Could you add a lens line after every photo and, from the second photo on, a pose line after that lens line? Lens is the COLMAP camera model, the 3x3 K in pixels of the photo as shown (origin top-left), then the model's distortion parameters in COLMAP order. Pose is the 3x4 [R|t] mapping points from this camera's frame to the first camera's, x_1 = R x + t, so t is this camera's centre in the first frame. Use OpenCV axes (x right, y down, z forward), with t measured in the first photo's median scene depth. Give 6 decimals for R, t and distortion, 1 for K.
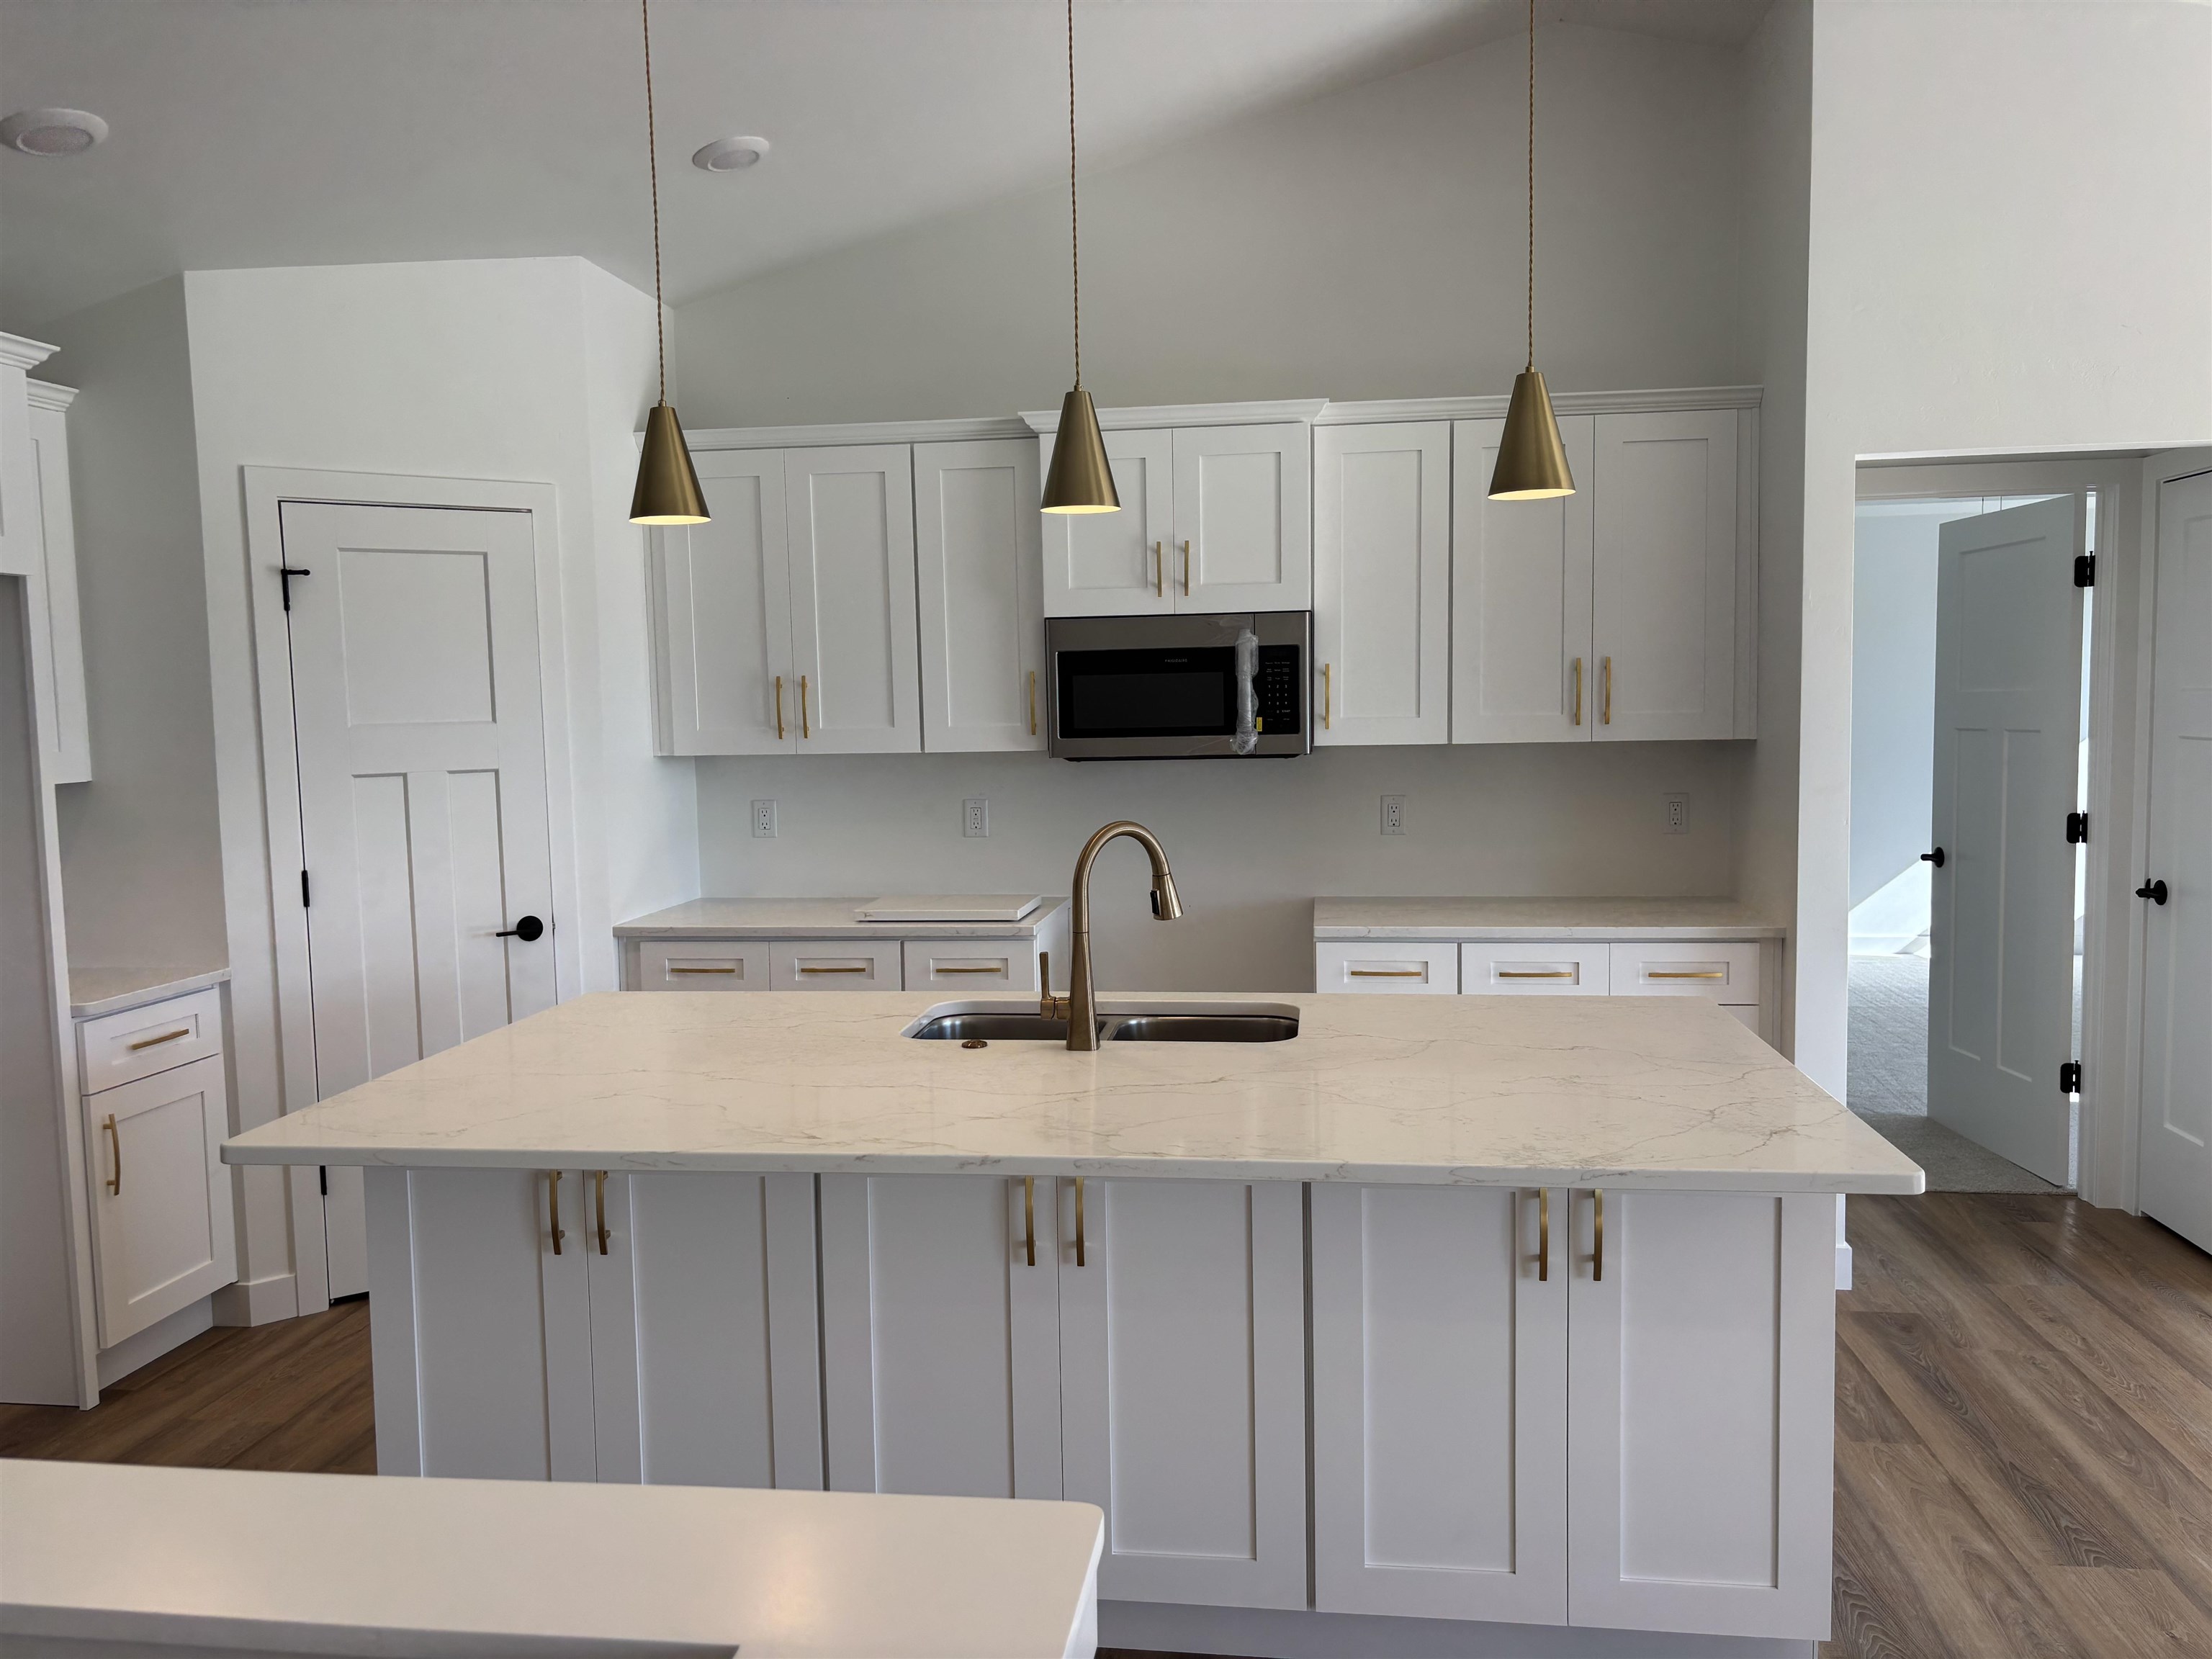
lens RADIAL K [[1681.5, 0, 1093.2], [0, 1681.5, 828.6], [0, 0, 1]] dist [0.038953, -0.038263]
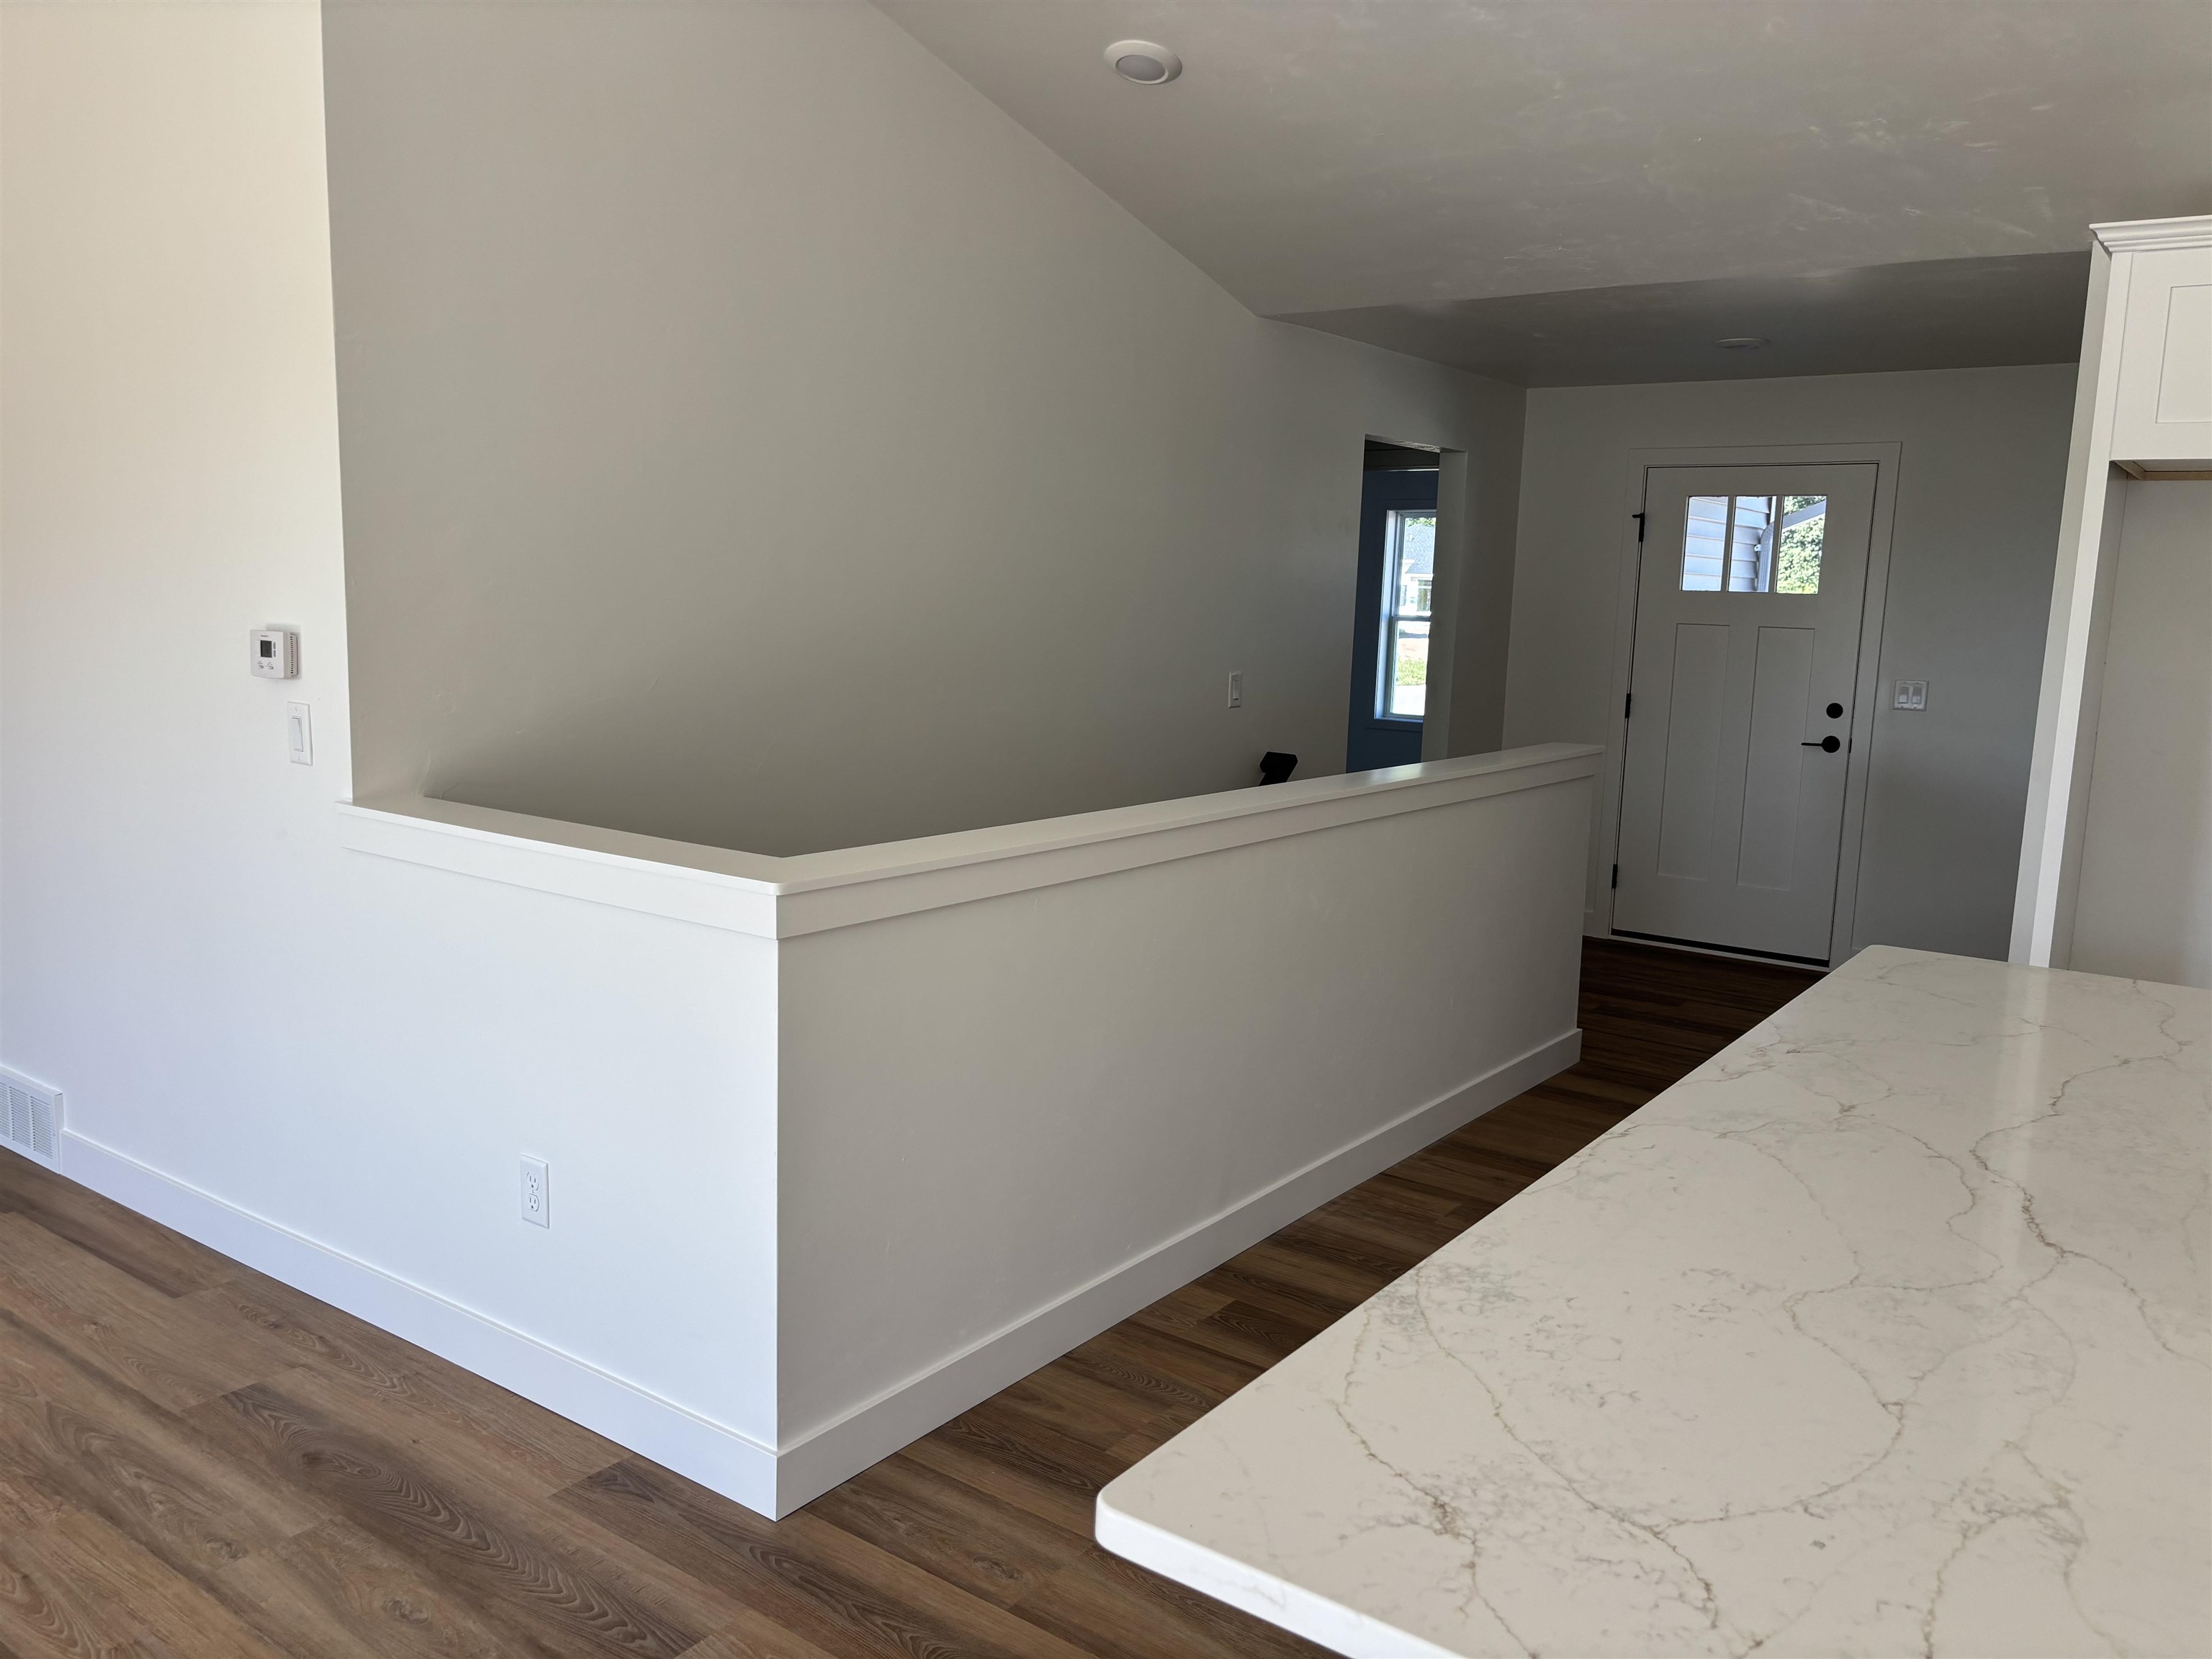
lens RADIAL K [[1681.5, 0, 1121.9], [0, 1681.5, 831.1], [0, 0, 1]] dist [0.038953, -0.038263]
pose [[-0.469004, 0.132212, -0.873244, 0.419480], [-0.090440, 0.976345, 0.196396, -0.044797], [0.878553, 0.171087, -0.445953, 0.554133]]
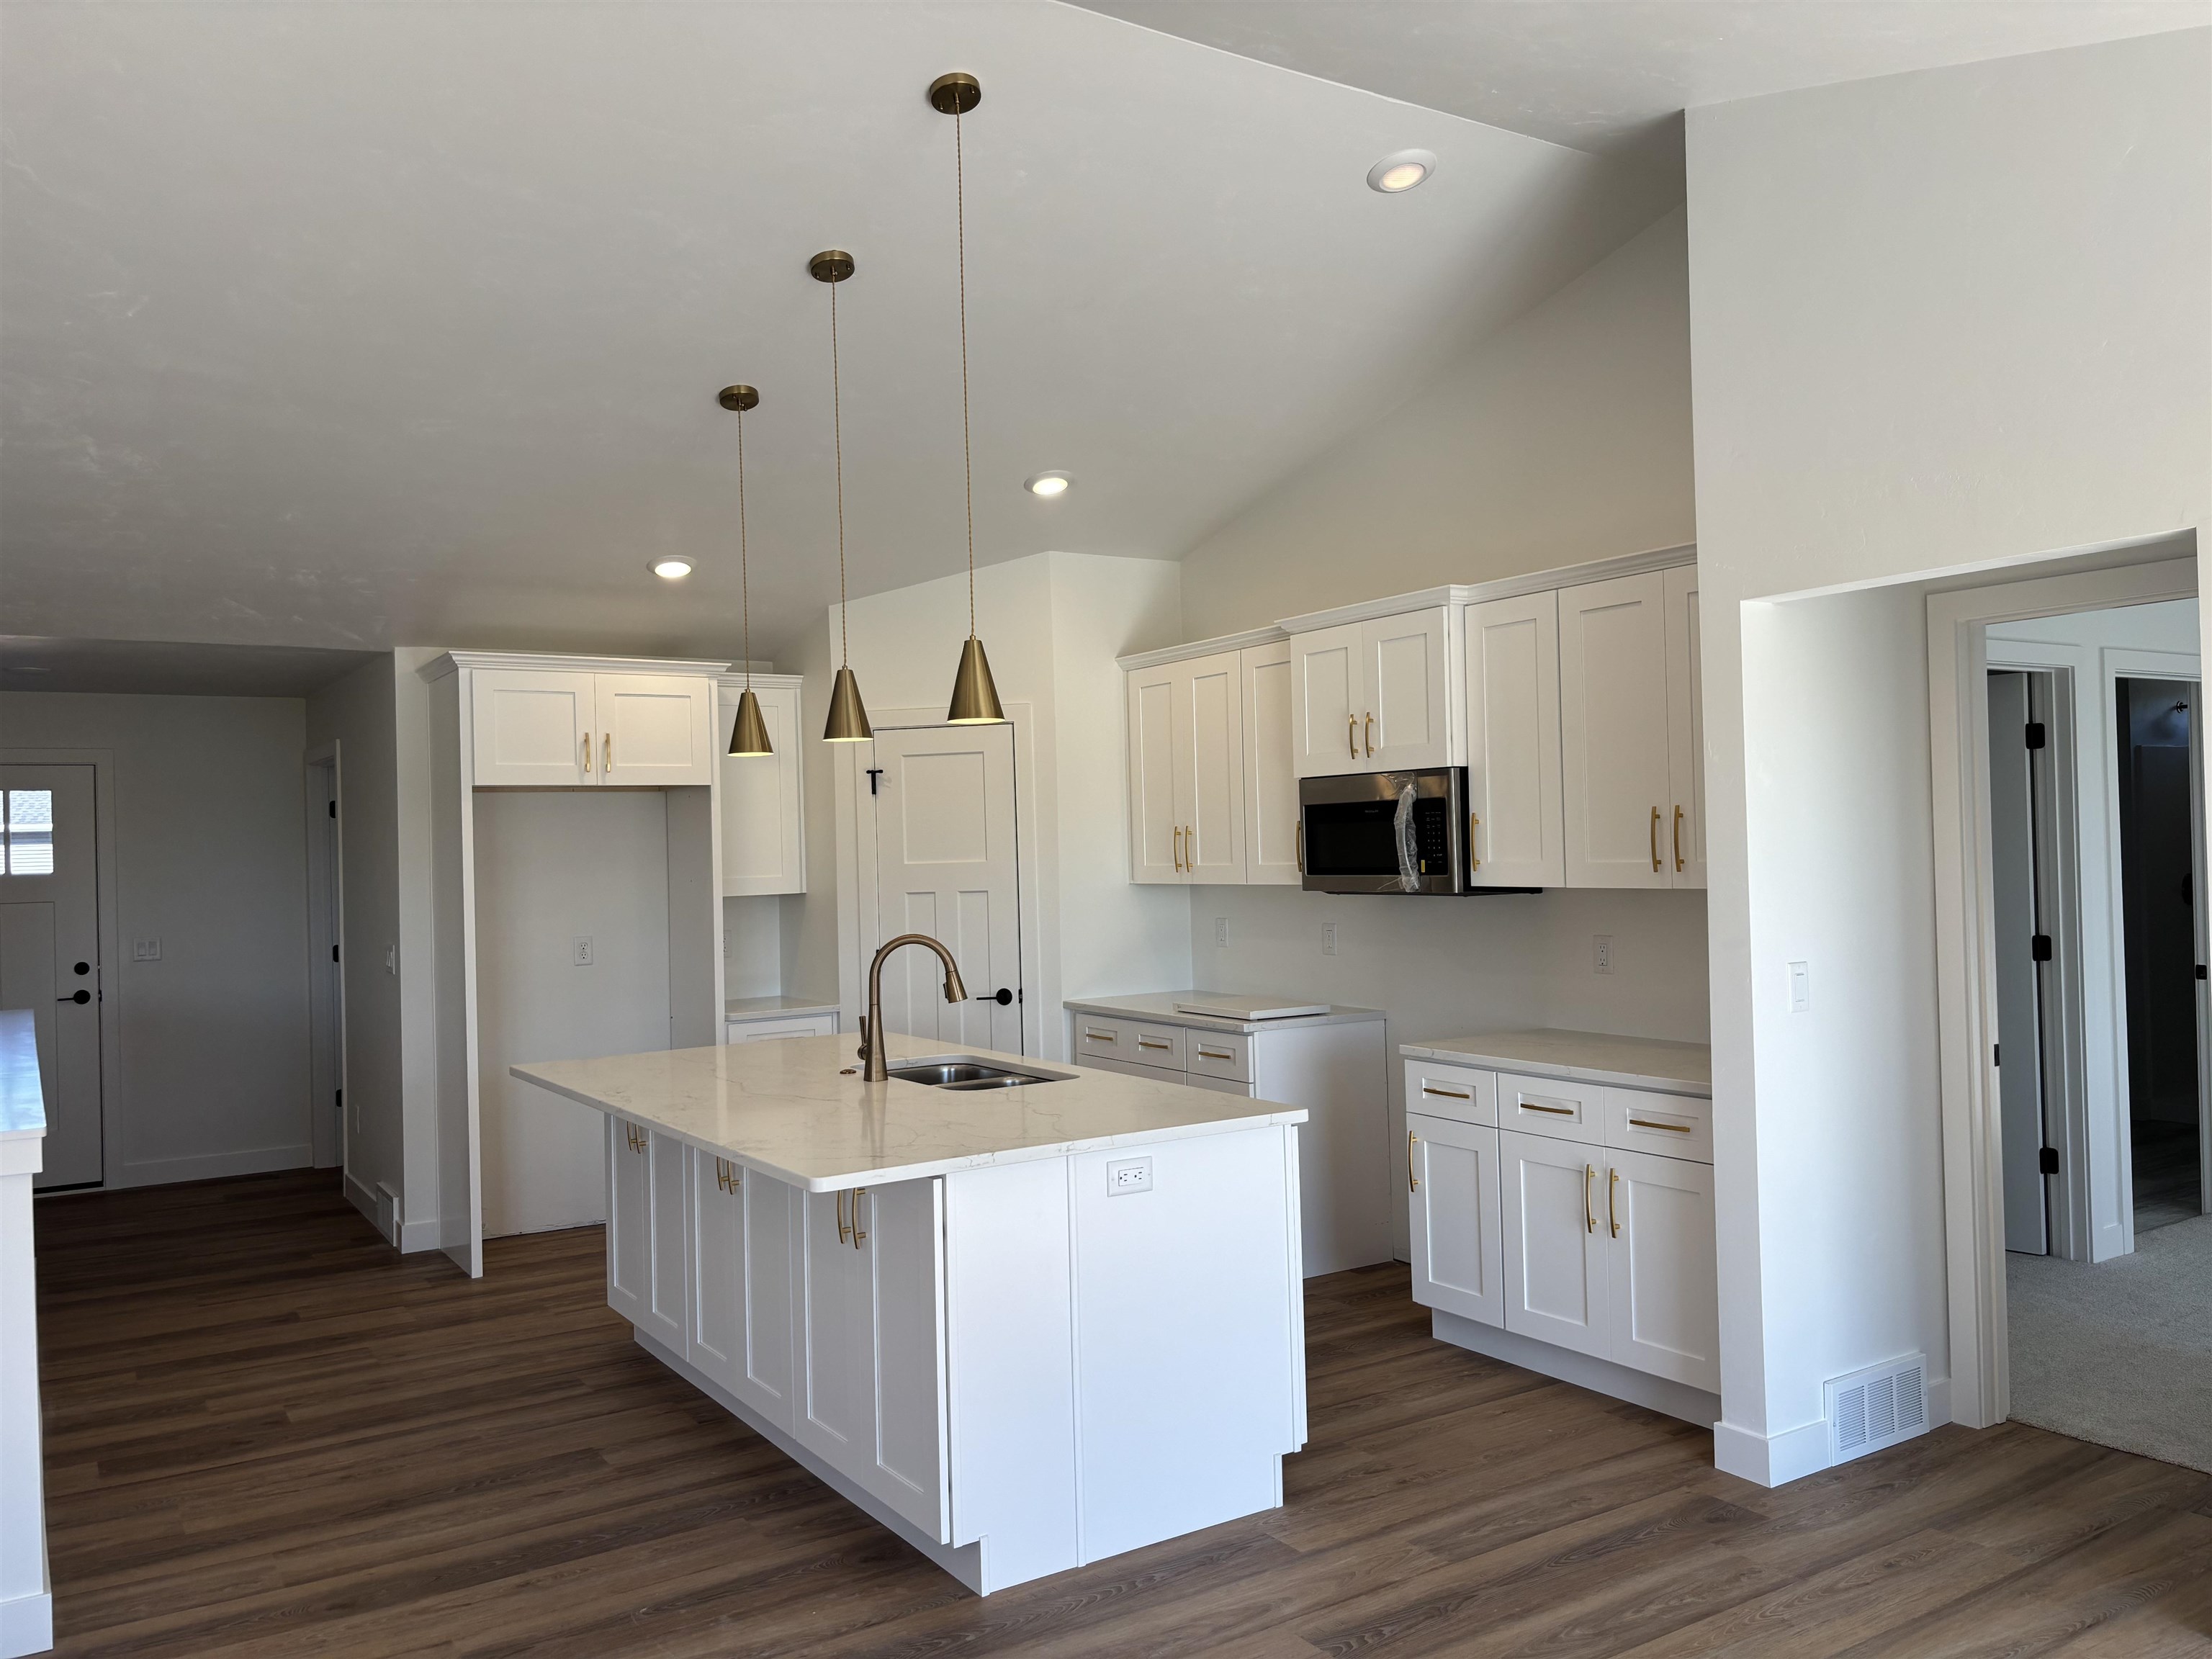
lens RADIAL K [[1681.5, 0, 1093.1], [0, 1681.5, 819.8], [0, 0, 1]] dist [0.038953, -0.038263]
pose [[0.645434, -0.008894, -0.763765, 0.840898], [-0.044215, 0.997820, -0.048985, -0.027829], [0.762536, 0.065387, 0.643633, 0.086937]]
